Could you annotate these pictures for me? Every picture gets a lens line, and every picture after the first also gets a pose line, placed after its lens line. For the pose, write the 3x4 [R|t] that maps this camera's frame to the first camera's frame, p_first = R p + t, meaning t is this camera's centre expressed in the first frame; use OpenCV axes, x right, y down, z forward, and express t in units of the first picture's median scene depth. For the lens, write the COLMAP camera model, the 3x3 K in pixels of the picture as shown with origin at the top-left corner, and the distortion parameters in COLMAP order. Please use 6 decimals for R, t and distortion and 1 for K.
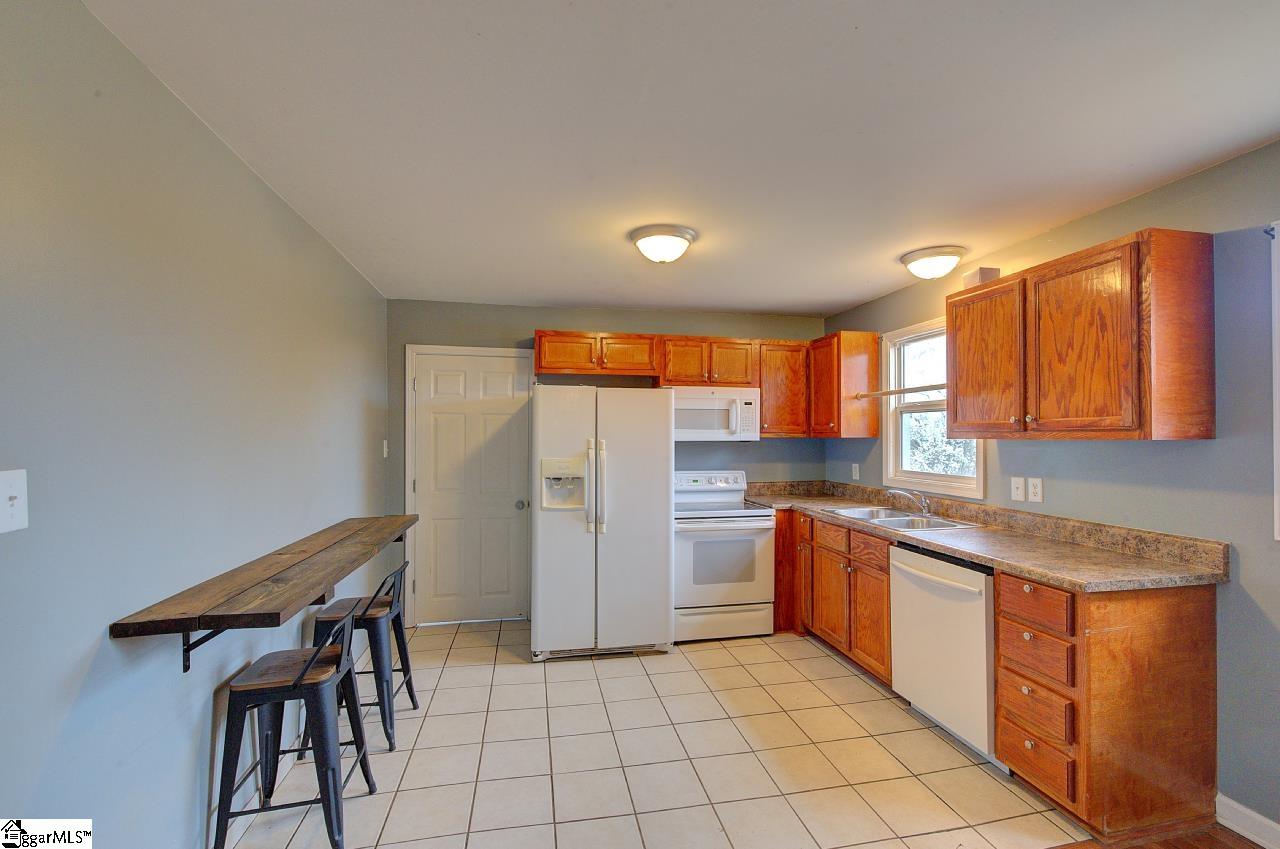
lens RADIAL K [[553.5, 0, 646.3], [0, 553.5, 438.0], [0, 0, 1]] dist [-0.001720, 0.001176]
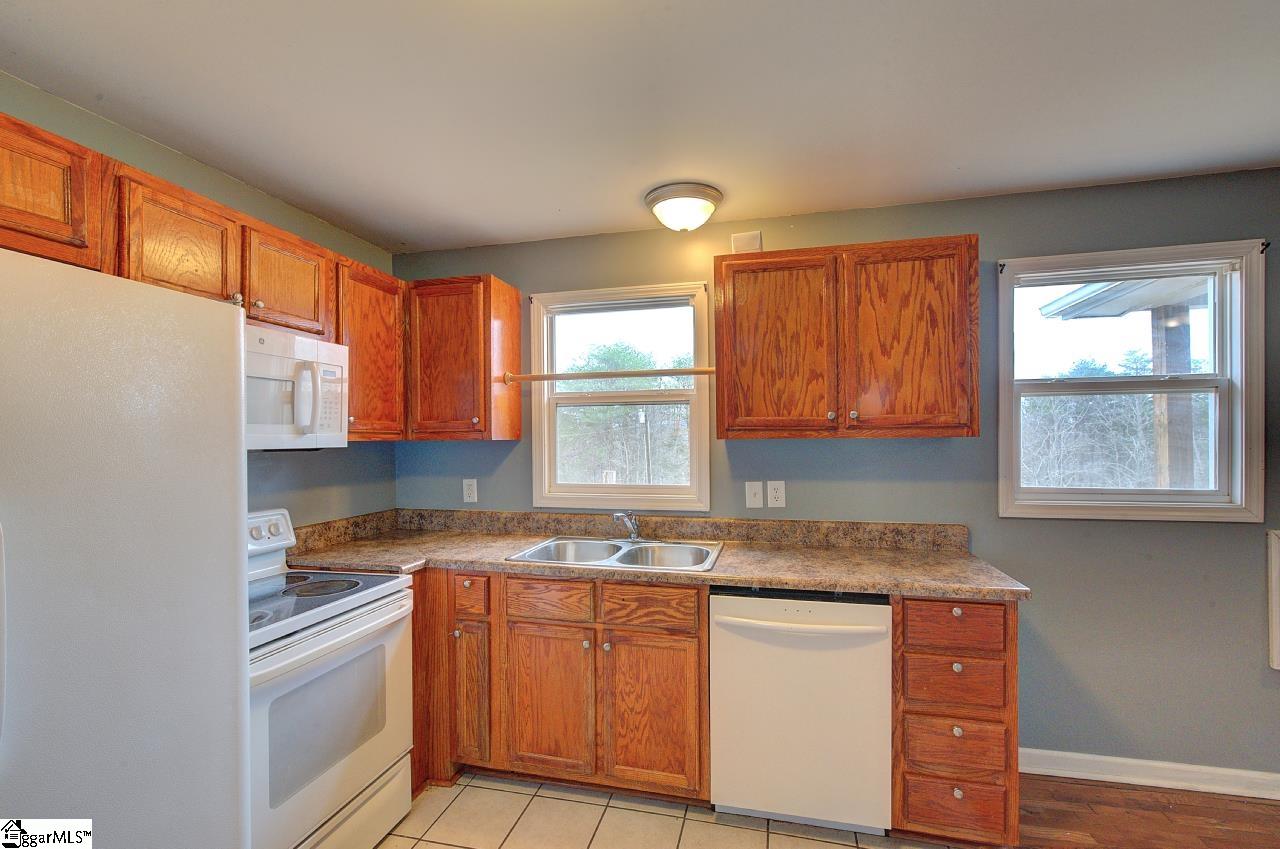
lens RADIAL K [[553.5, 0, 656.4], [0, 553.5, 437.1], [0, 0, 1]] dist [-0.001720, 0.001176]
pose [[0.431984, -0.003149, 0.901876, -0.190051], [0.011912, 0.999927, -0.002214, -0.000628], [-0.901802, 0.011699, 0.431990, 0.709676]]
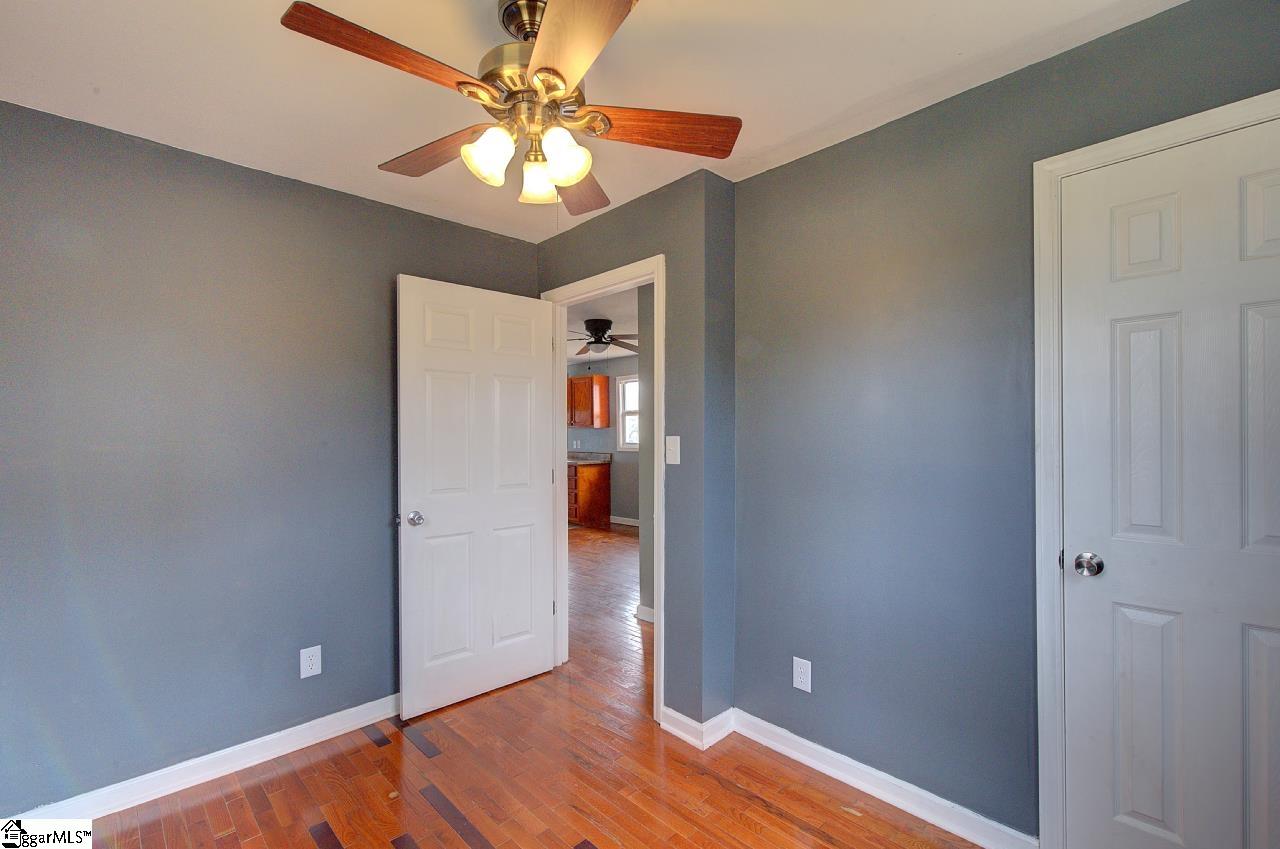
lens RADIAL K [[553.5, 0, 640.5], [0, 553.5, 421.2], [0, 0, 1]] dist [-0.001720, 0.001176]
pose [[0.847314, -0.001195, 0.531092, -0.607845], [0.007080, 0.999934, -0.009046, -0.002887], [-0.531046, 0.011425, 0.847266, -1.677732]]
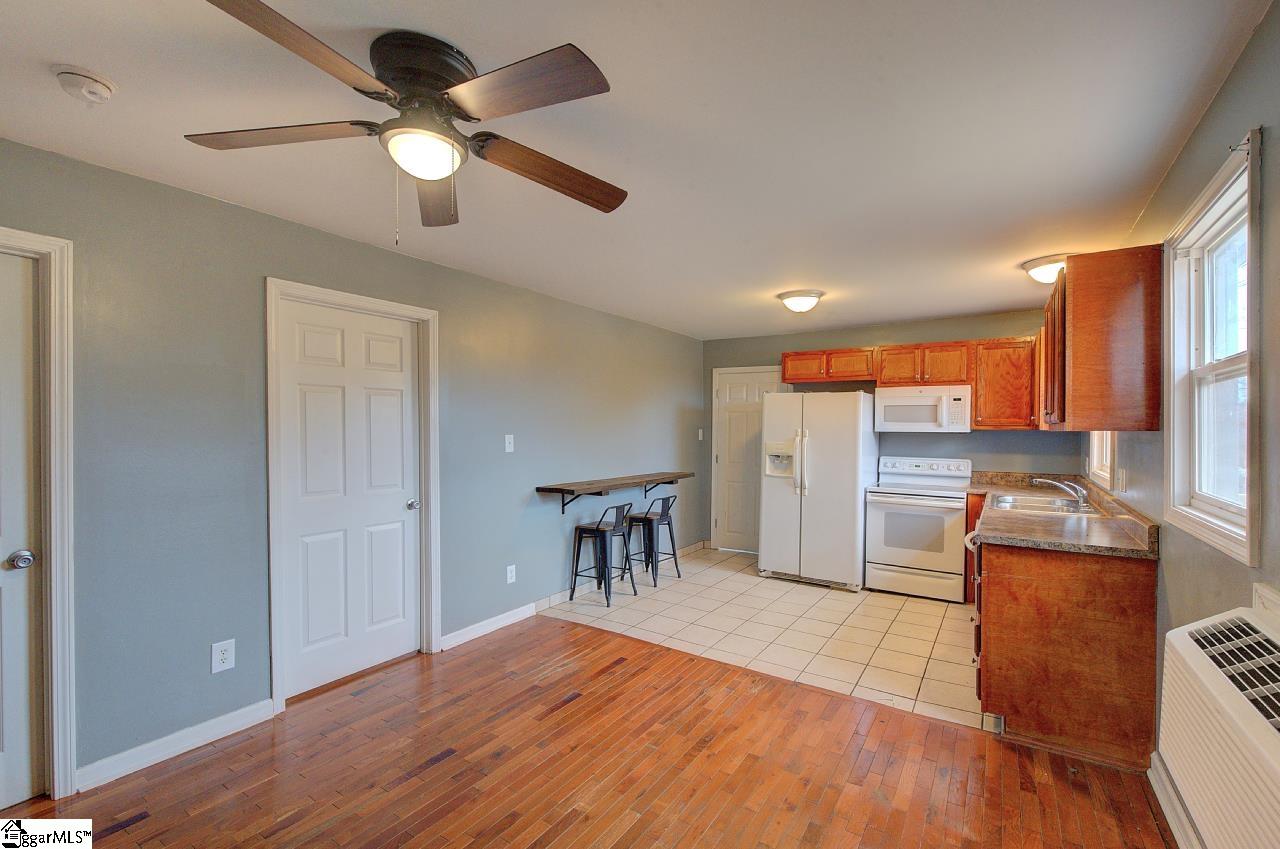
lens RADIAL K [[553.5, 0, 652.6], [0, 553.5, 430.2], [0, 0, 1]] dist [-0.001720, 0.001176]
pose [[0.715834, 0.008302, -0.698221, 0.721717], [-0.008918, 0.999956, 0.002747, 0.004113], [0.698213, 0.004261, 0.715877, -0.330548]]
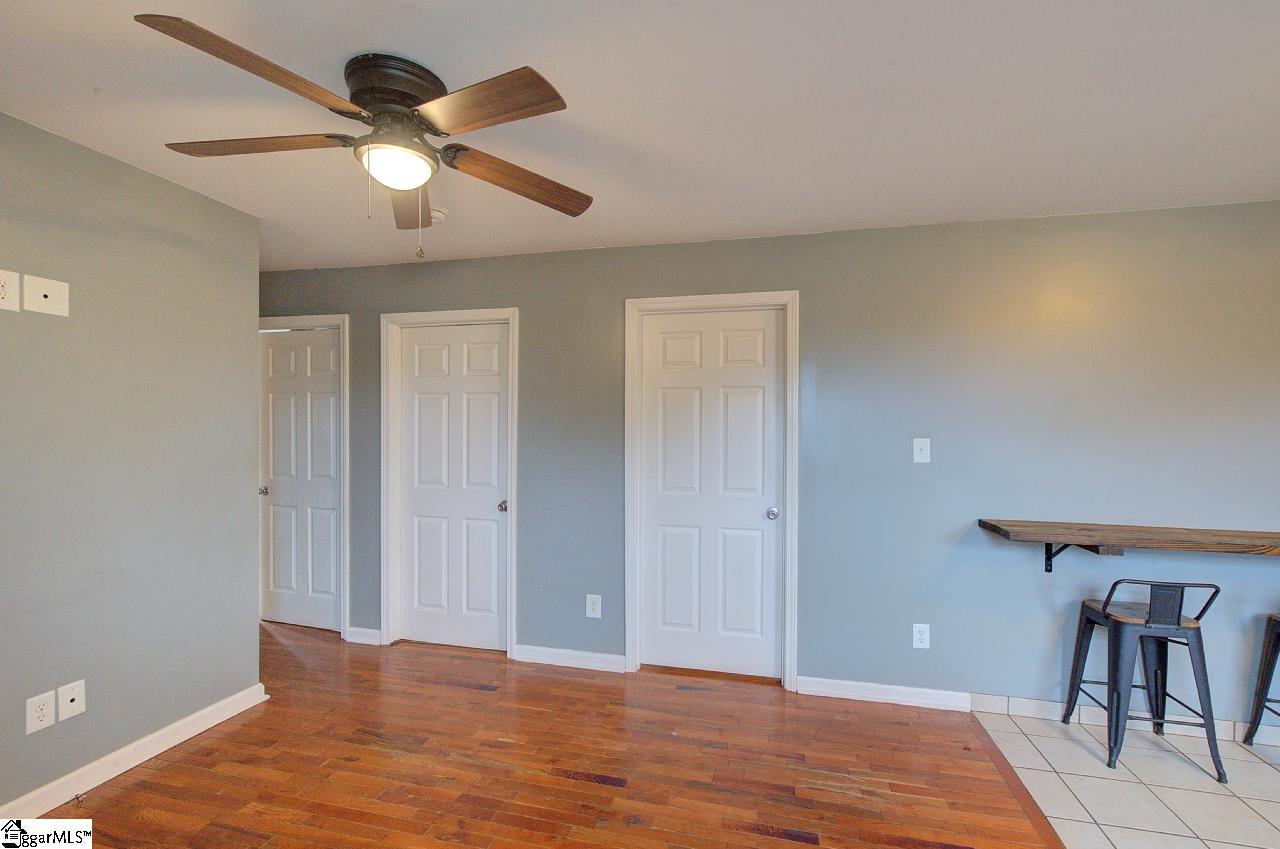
lens RADIAL K [[553.5, 0, 646.1], [0, 553.5, 437.4], [0, 0, 1]] dist [-0.001720, 0.001176]
pose [[-0.423722, 0.016304, -0.905646, 0.599389], [-0.008818, 0.999716, 0.022123, 0.003527], [0.905750, 0.017360, -0.423458, 0.332959]]
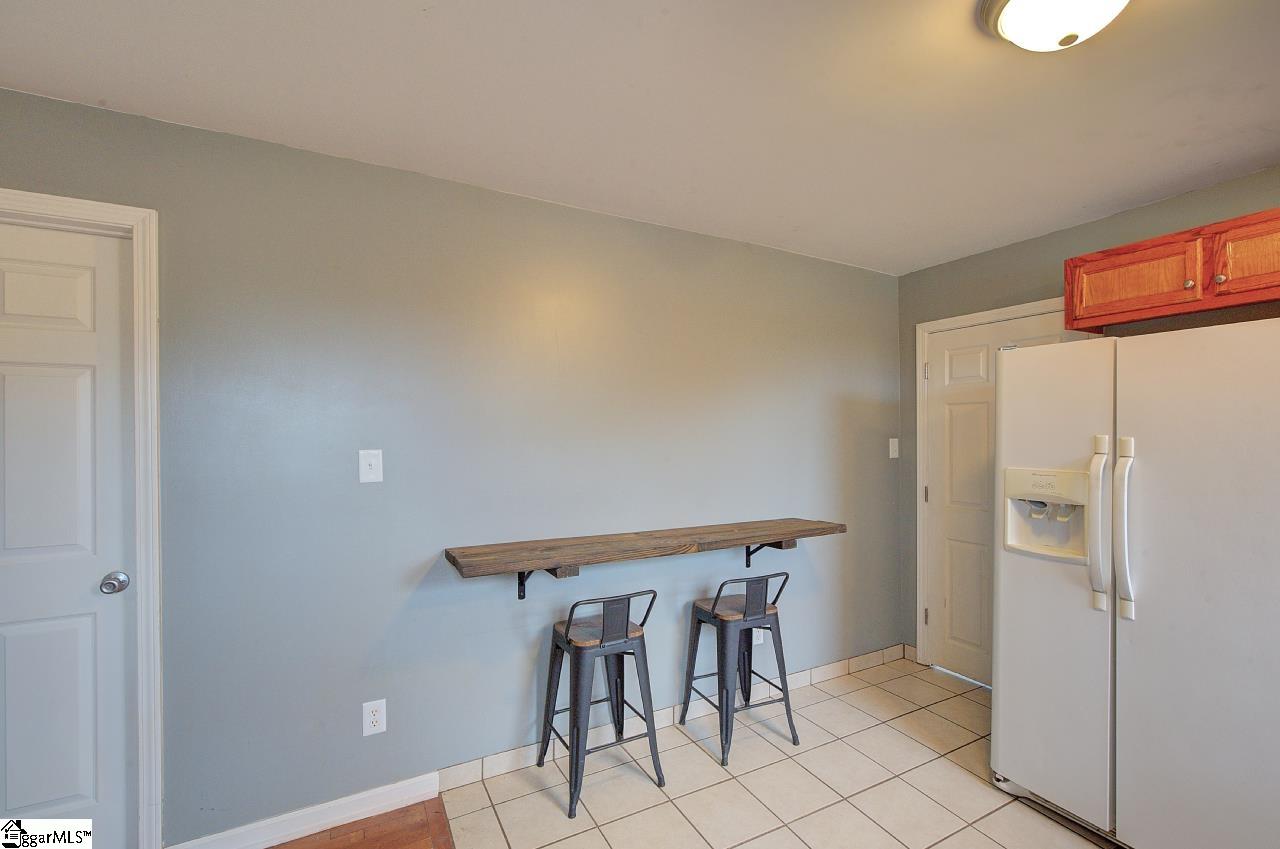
lens RADIAL K [[553.5, 0, 642.1], [0, 553.5, 433.1], [0, 0, 1]] dist [-0.001720, 0.001176]
pose [[0.283960, -0.005697, -0.958819, 0.328927], [-0.003613, 0.999969, -0.007011, 0.004259], [0.958829, 0.005455, 0.283931, 0.481866]]
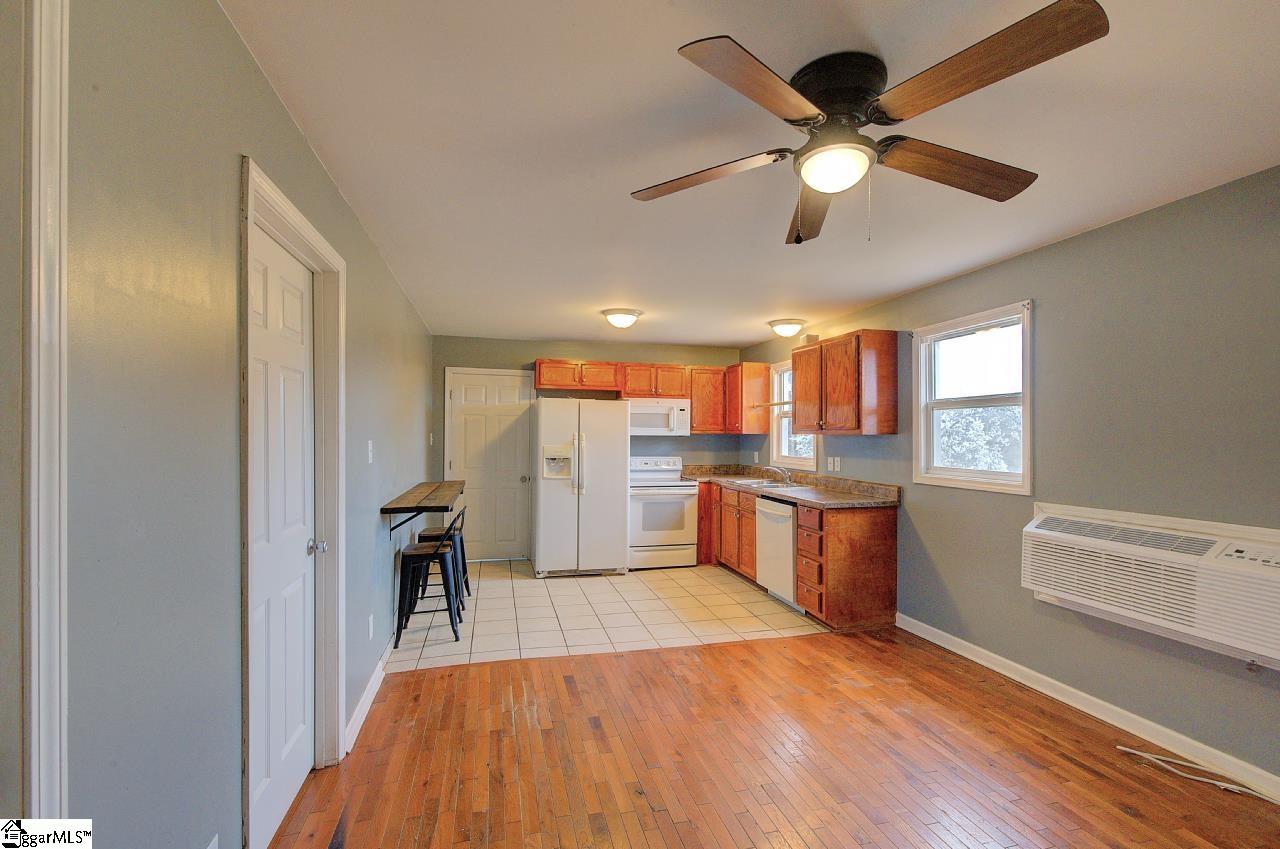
lens RADIAL K [[553.5, 0, 650.7], [0, 553.5, 437.5], [0, 0, 1]] dist [-0.001720, 0.001176]
pose [[0.997989, 0.007247, 0.062968, 0.012589], [-0.007352, 0.999972, 0.001440, 0.011607], [-0.062955, -0.001900, 0.998015, -0.619192]]
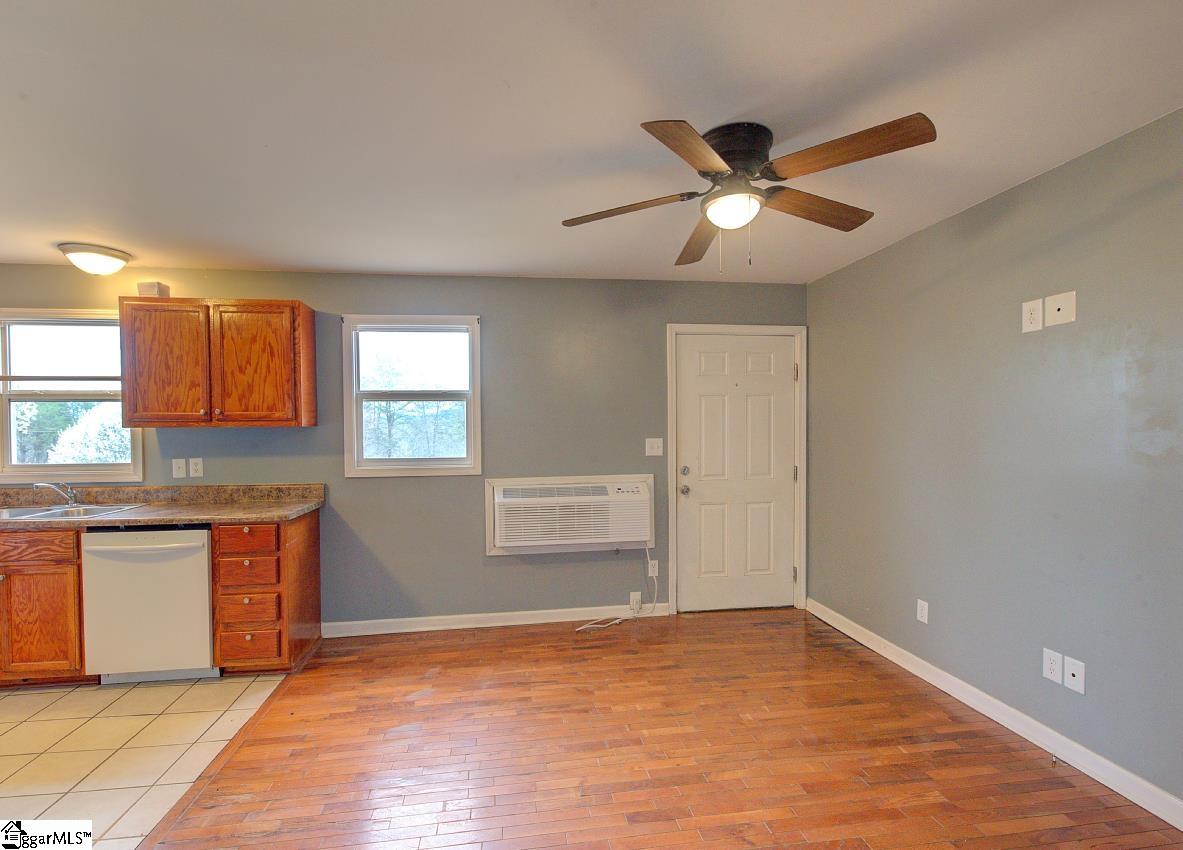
lens RADIAL K [[555.8, 0, 575.4], [0, 555.8, 434.3], [0, 0, 1]] dist [-0.000106, 0.001521]
pose [[0.078778, -0.011960, 0.996820, -0.461954], [0.011344, 0.999874, 0.011100, 0.011796], [-0.996828, 0.010434, 0.078904, 0.021031]]
